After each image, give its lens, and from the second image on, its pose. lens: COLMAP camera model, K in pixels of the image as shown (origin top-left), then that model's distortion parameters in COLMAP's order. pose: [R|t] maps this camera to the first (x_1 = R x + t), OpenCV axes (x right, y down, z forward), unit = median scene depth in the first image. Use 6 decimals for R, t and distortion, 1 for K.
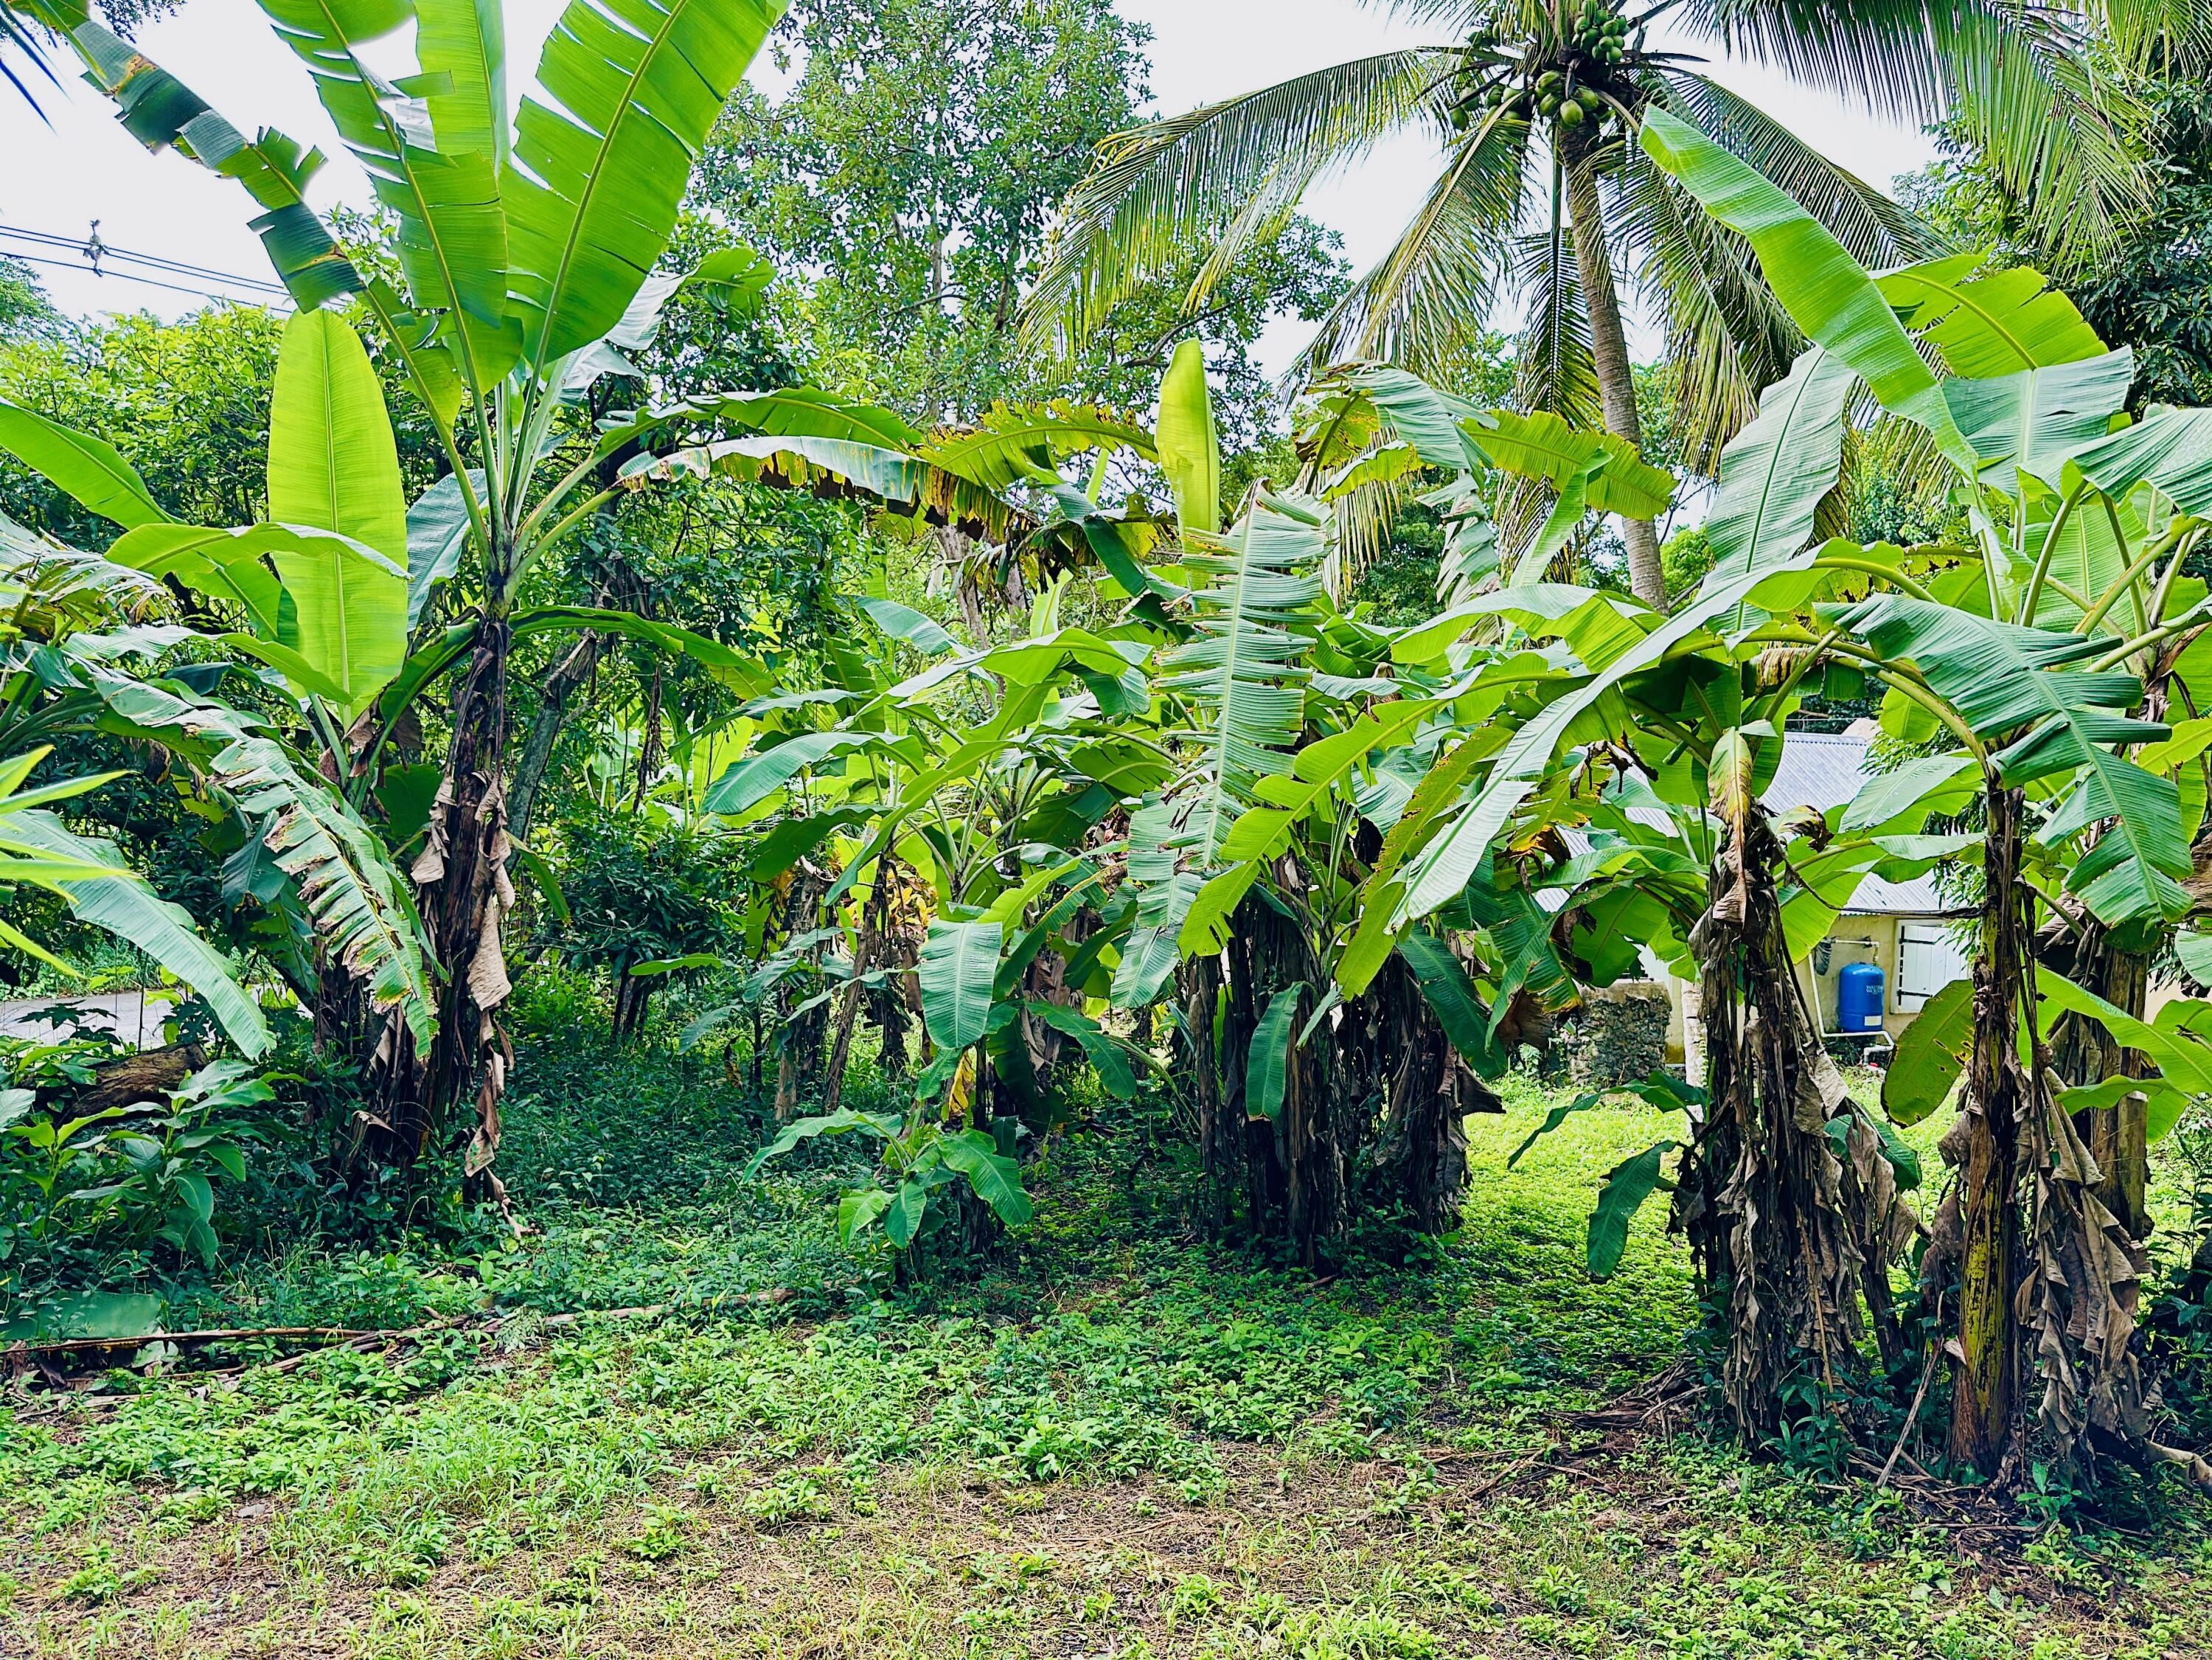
lens RADIAL K [[1809.7, 0, 1106.0], [0, 1809.7, 830.0], [0, 0, 1]] dist [0.133772, 0.002110]
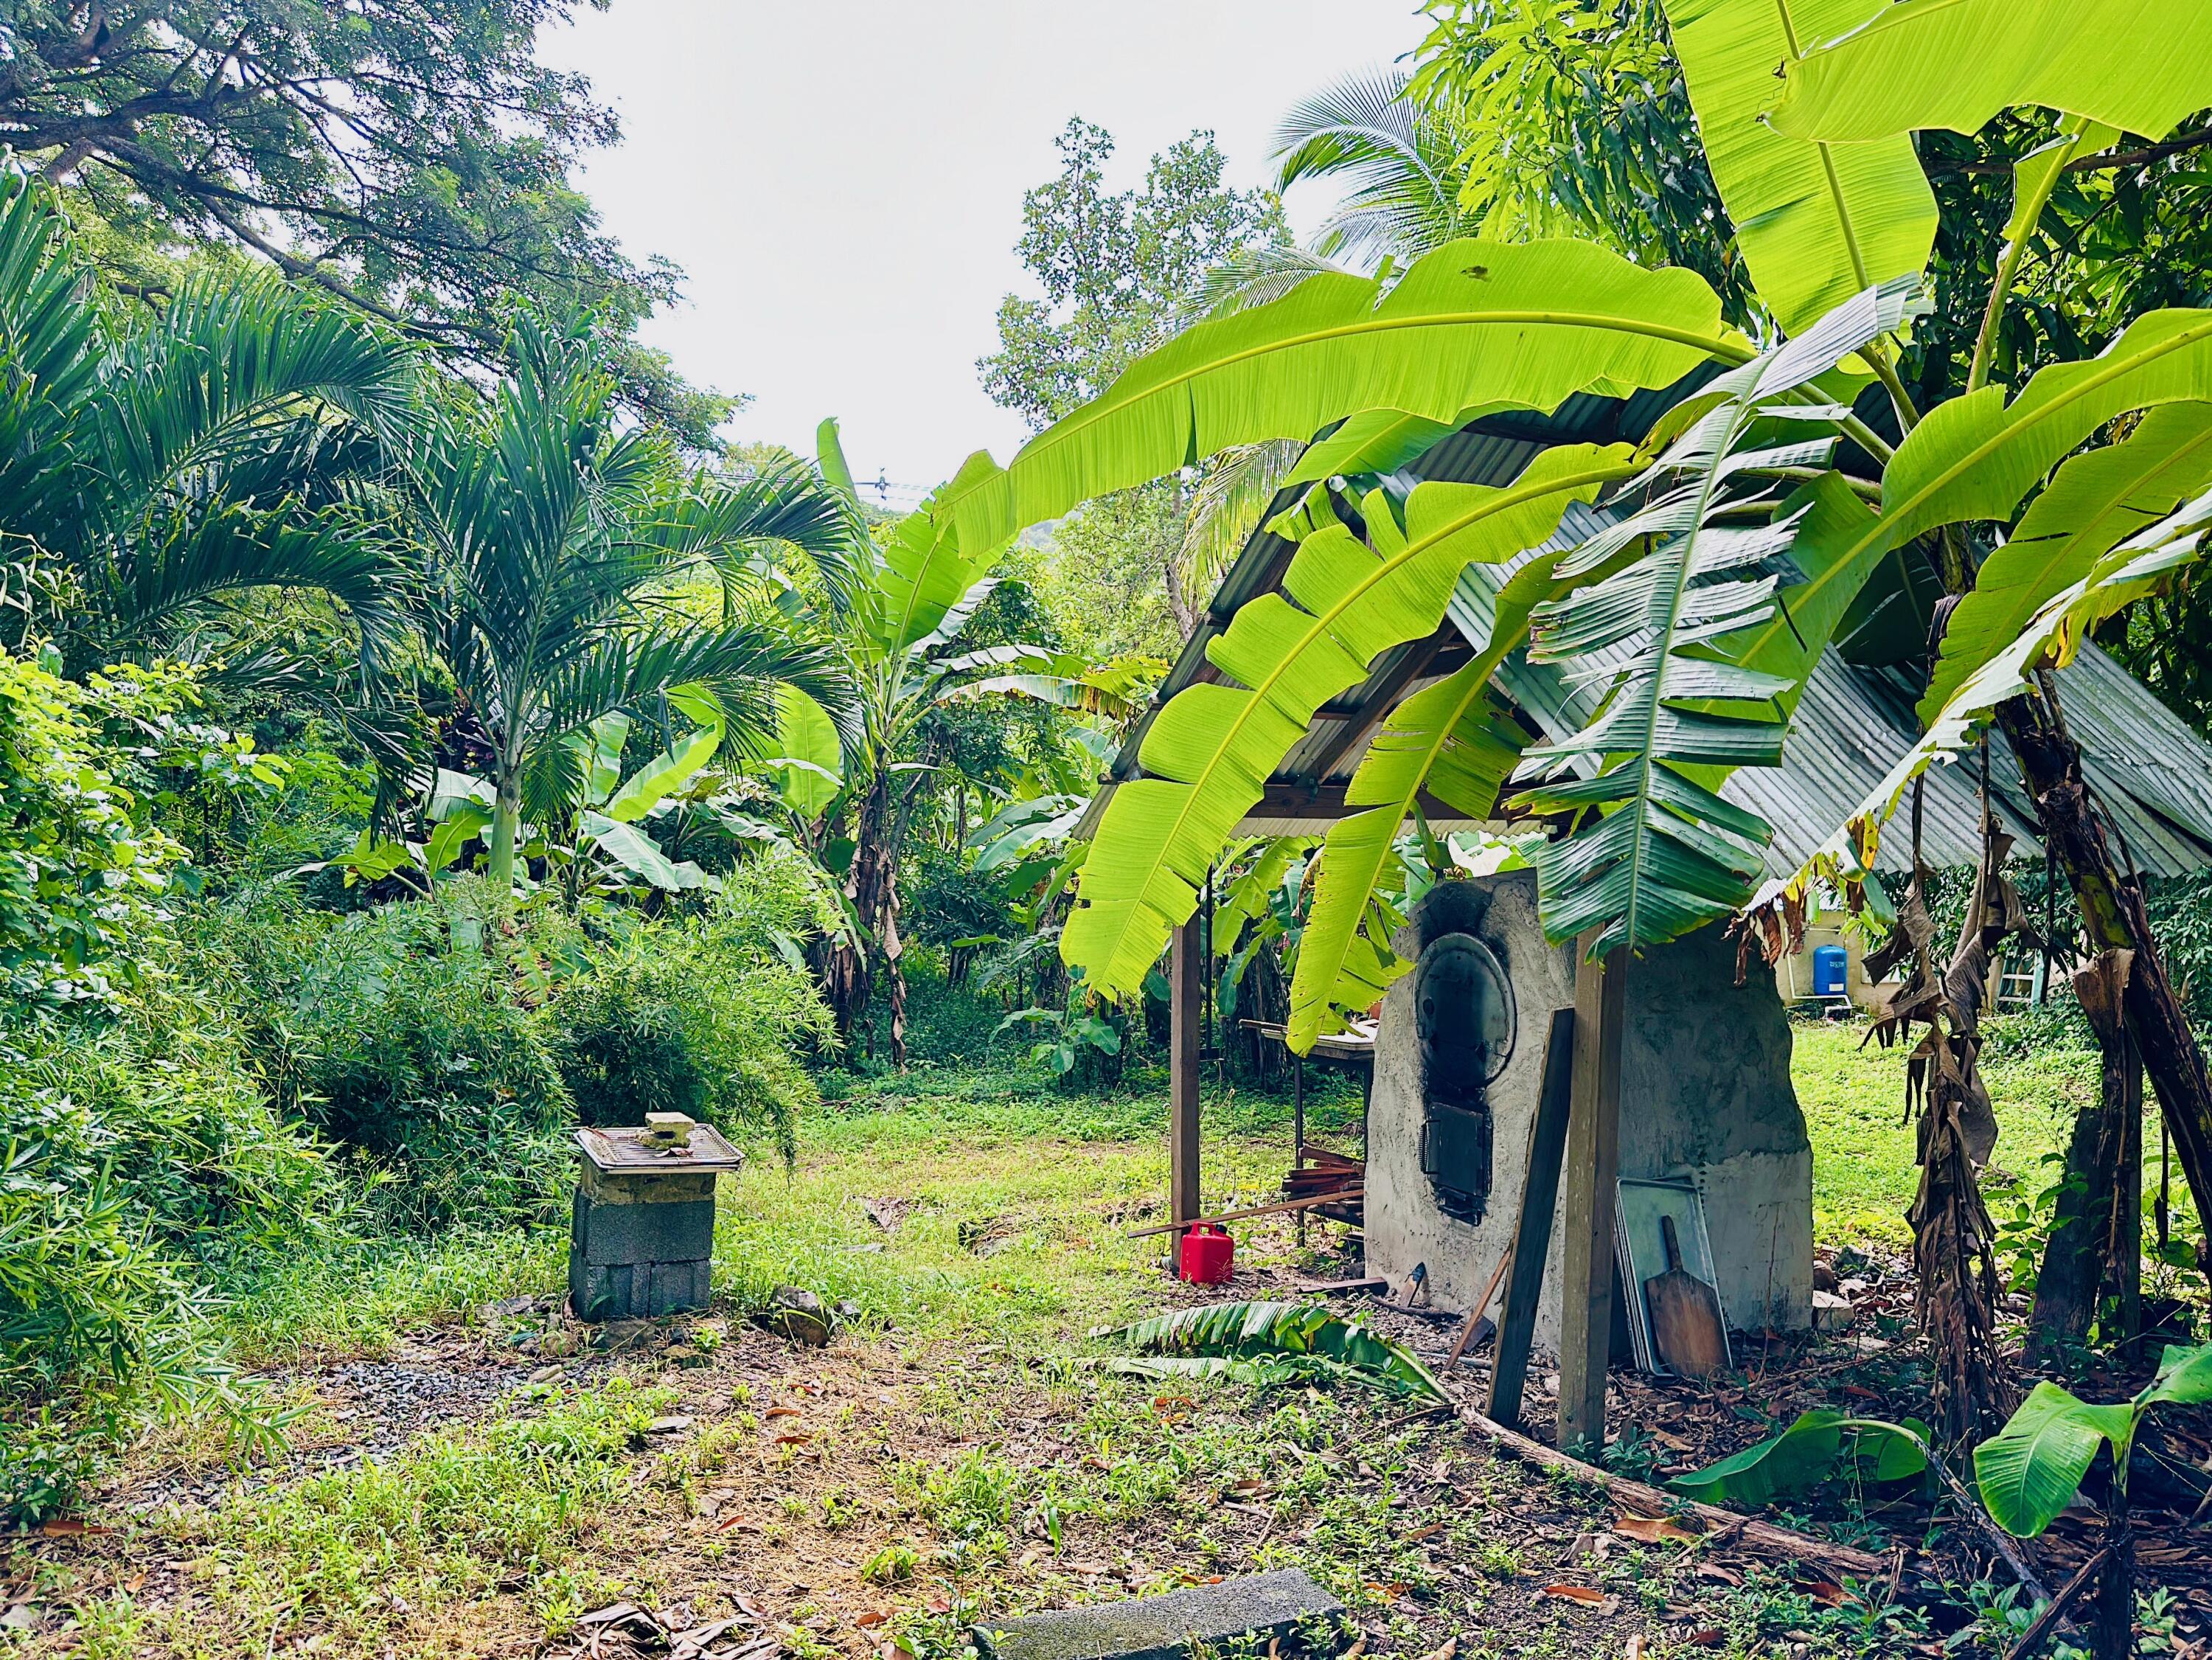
lens RADIAL K [[1809.7, 0, 1106.0], [0, 1809.7, 830.0], [0, 0, 1]] dist [0.133772, 0.002110]
pose [[0.976387, -0.006613, -0.215929, 0.345107], [0.008699, 0.999924, 0.008714, -0.061831], [0.215855, -0.010387, 0.976370, -0.905528]]
